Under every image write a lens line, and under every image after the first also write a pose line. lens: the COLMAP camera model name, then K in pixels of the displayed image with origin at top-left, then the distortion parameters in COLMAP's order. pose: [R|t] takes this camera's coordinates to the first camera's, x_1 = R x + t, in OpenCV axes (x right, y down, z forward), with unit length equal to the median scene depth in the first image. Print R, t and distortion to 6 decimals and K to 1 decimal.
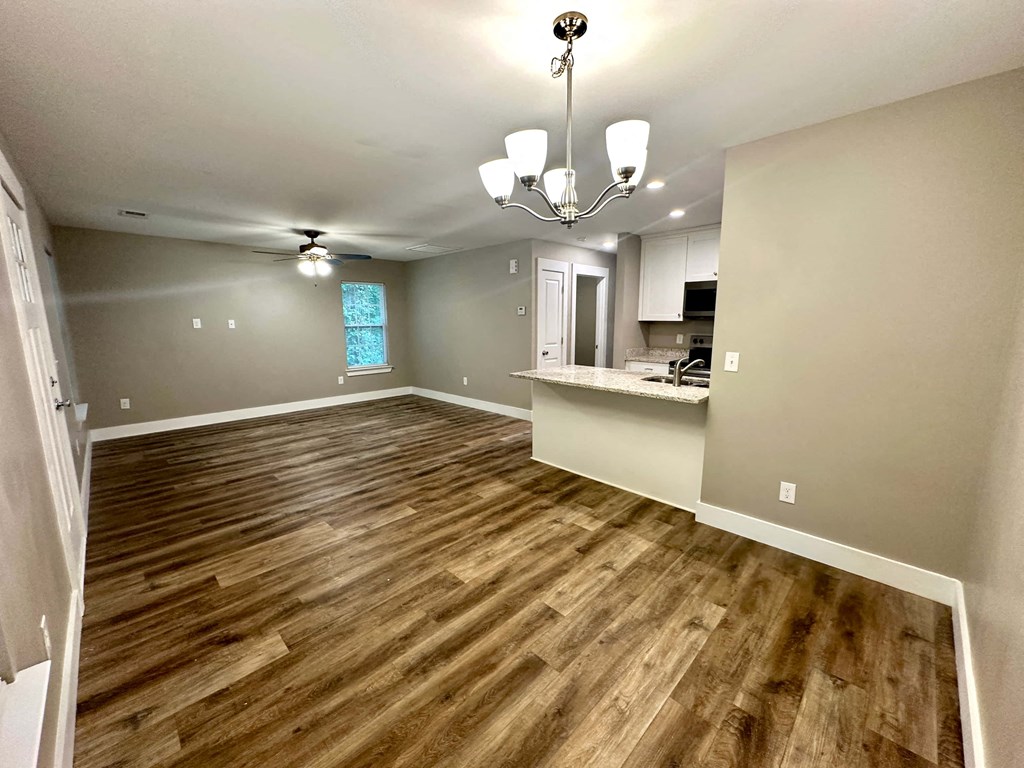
lens RADIAL K [[408.1, 0, 511.2], [0, 408.1, 383.8], [0, 0, 1]] dist [-0.001981, 0.000584]
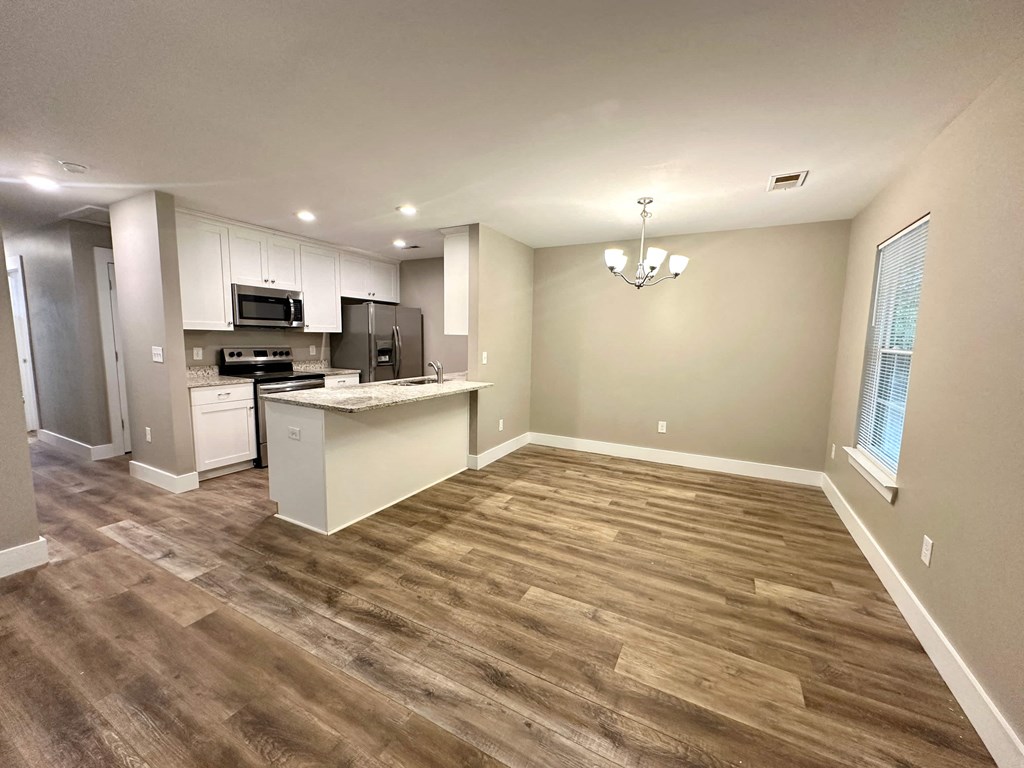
lens RADIAL K [[408.1, 0, 511.2], [0, 408.1, 383.8], [0, 0, 1]] dist [-0.001981, 0.000584]
pose [[-0.296631, -0.110545, 0.948573, -0.680832], [0.137397, 0.978004, 0.156941, -0.128559], [-0.945057, 0.176885, -0.274917, 0.908708]]
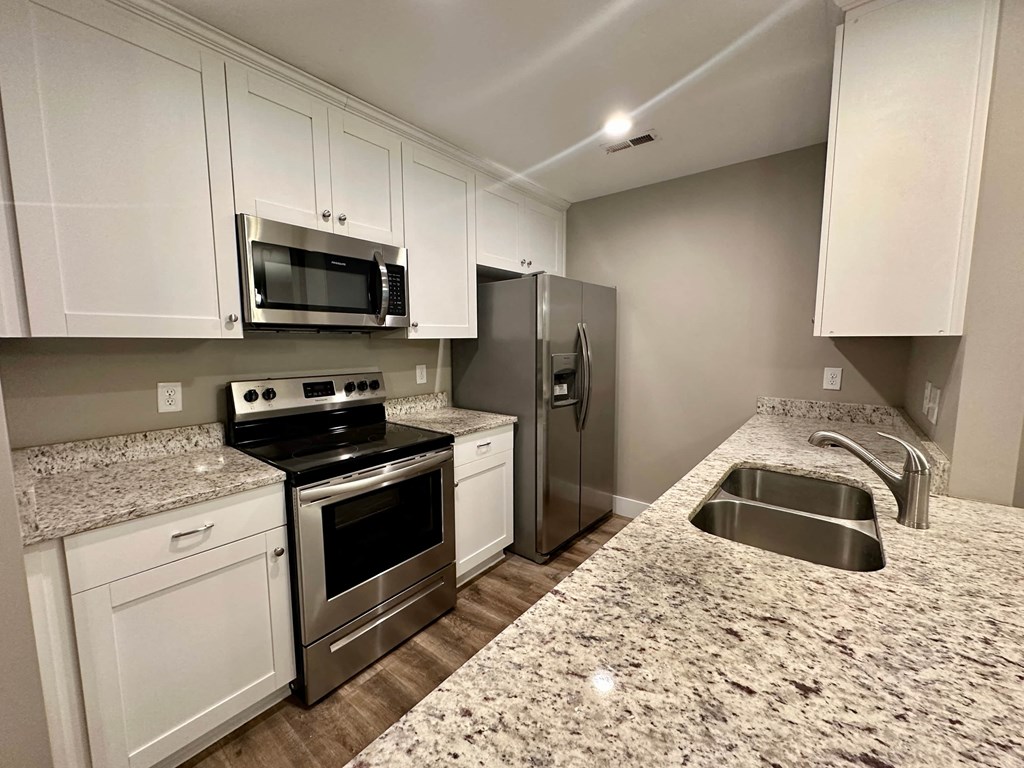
lens RADIAL K [[408.1, 0, 511.2], [0, 408.1, 383.8], [0, 0, 1]] dist [-0.001981, 0.000584]
pose [[-0.111129, -0.100445, 0.988717, 0.104464], [0.164837, 0.979236, 0.118009, -0.156058], [-0.980040, 0.176091, -0.092264, 1.055865]]
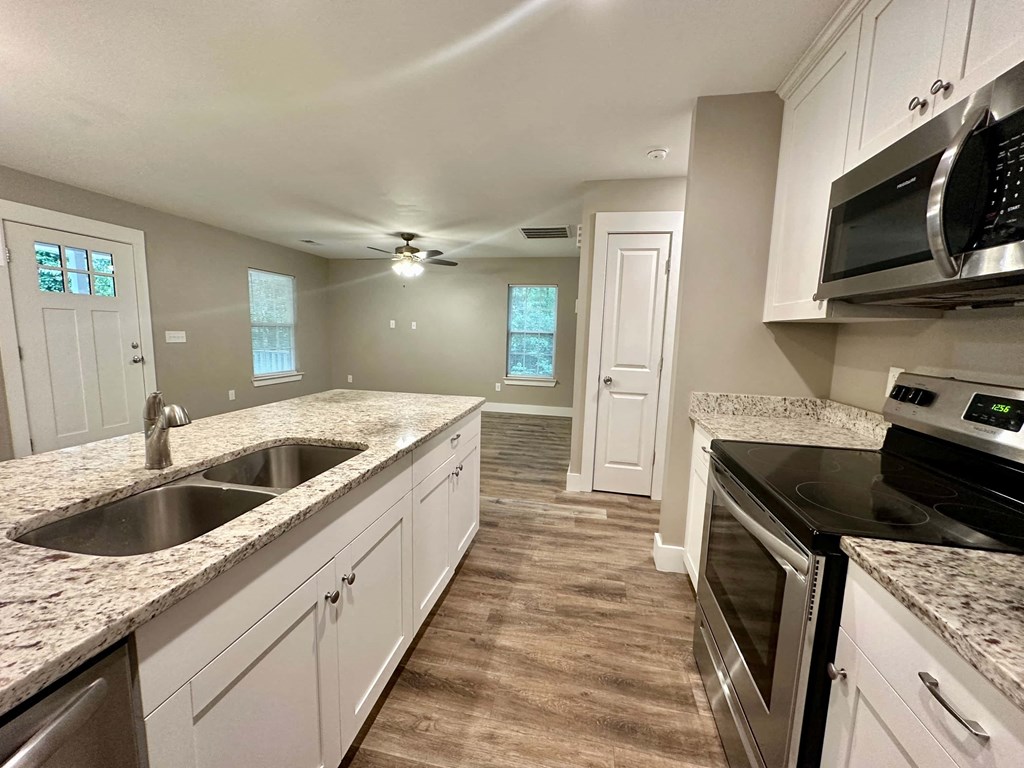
lens RADIAL K [[408.1, 0, 511.2], [0, 408.1, 383.8], [0, 0, 1]] dist [-0.001981, 0.000584]
pose [[0.556841, 0.124715, -0.821203, 0.686930], [-0.163140, 0.985828, 0.039094, -0.104100], [0.814440, 0.112202, 0.569296, 0.829437]]
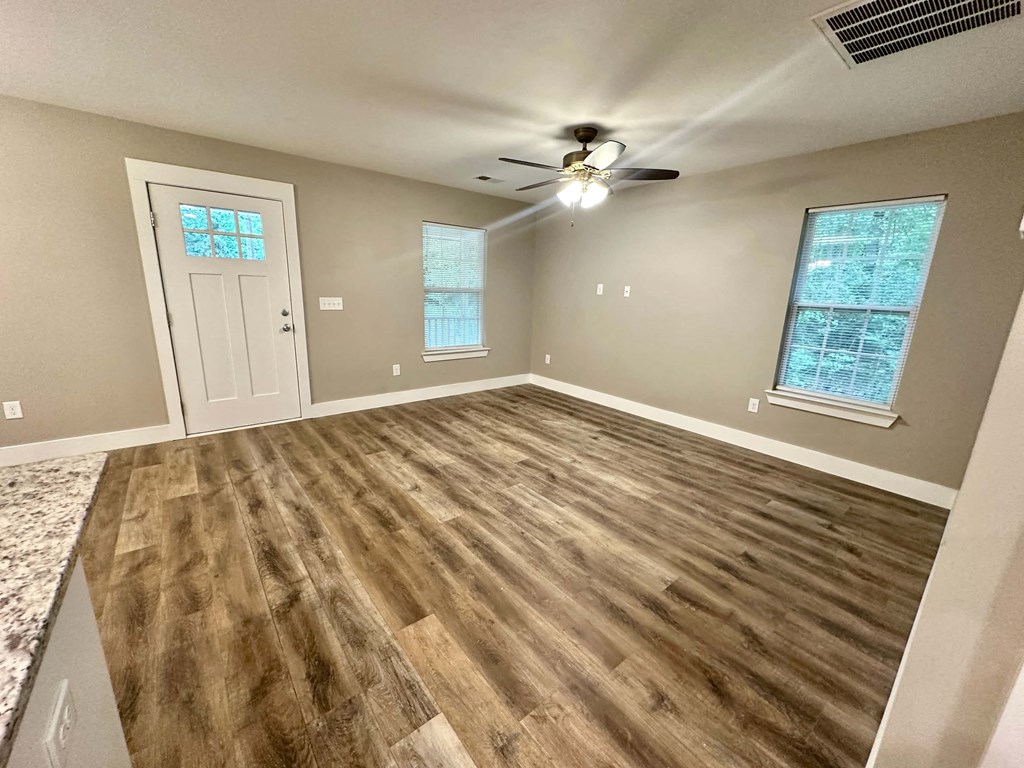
lens RADIAL K [[408.1, 0, 511.2], [0, 408.1, 383.8], [0, 0, 1]] dist [-0.001981, 0.000584]
pose [[-0.101515, 0.231476, -0.967530, 0.219703], [-0.191857, 0.949741, 0.247350, -0.187085], [0.976159, 0.210737, -0.052003, 1.244469]]
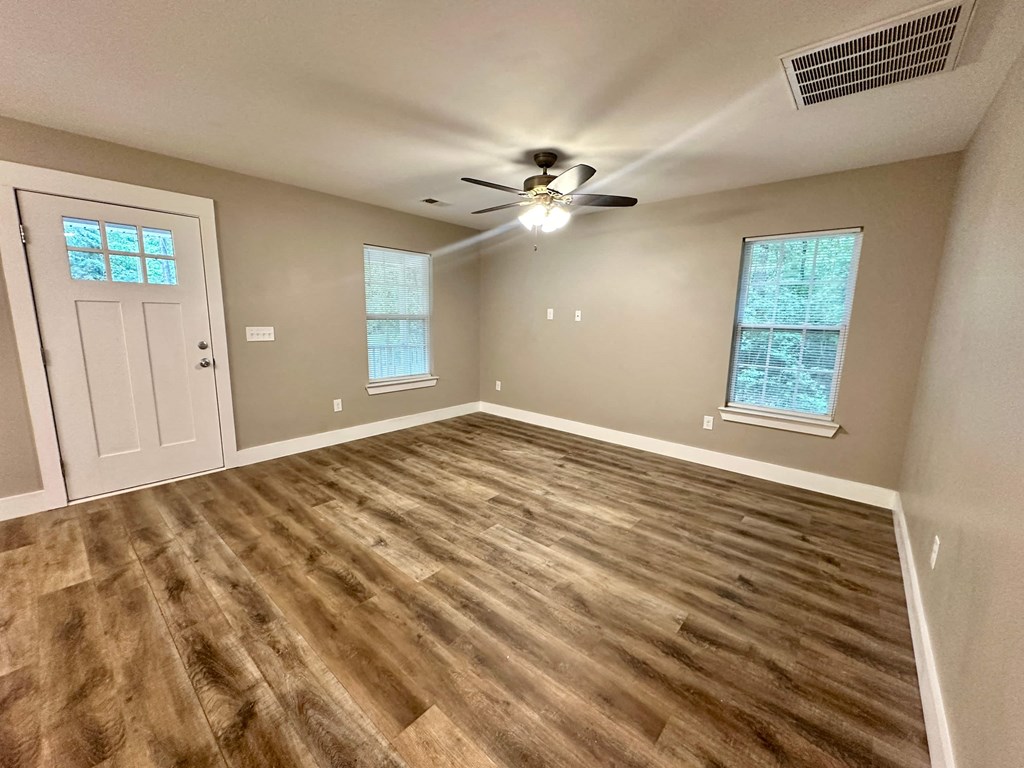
lens RADIAL K [[408.1, 0, 511.2], [0, 408.1, 383.8], [0, 0, 1]] dist [-0.001981, 0.000584]
pose [[0.075601, 0.172255, -0.982147, 0.171130], [-0.181043, 0.970966, 0.156359, -0.172004], [0.980565, 0.165990, 0.104591, 1.173068]]
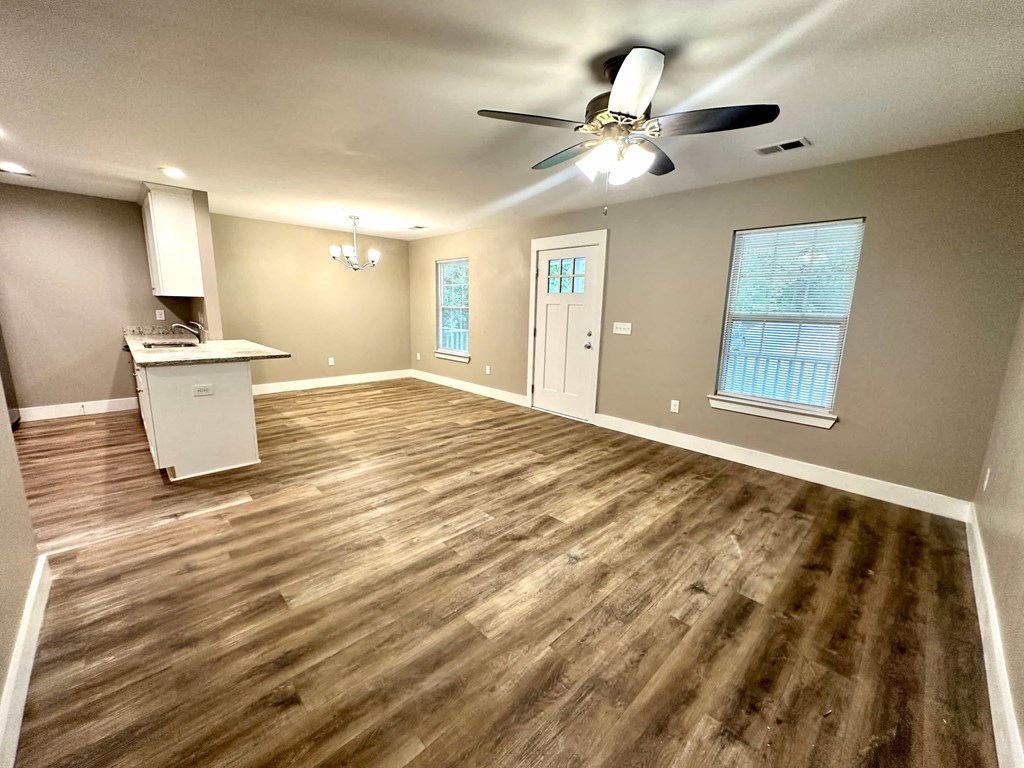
lens RADIAL K [[408.1, 0, 511.2], [0, 408.1, 383.8], [0, 0, 1]] dist [-0.001981, 0.000584]
pose [[-0.999763, -0.020559, 0.007103, -0.489523], [-0.016882, 0.939324, 0.342615, -0.274085], [-0.013716, 0.342414, -0.939449, 1.819269]]
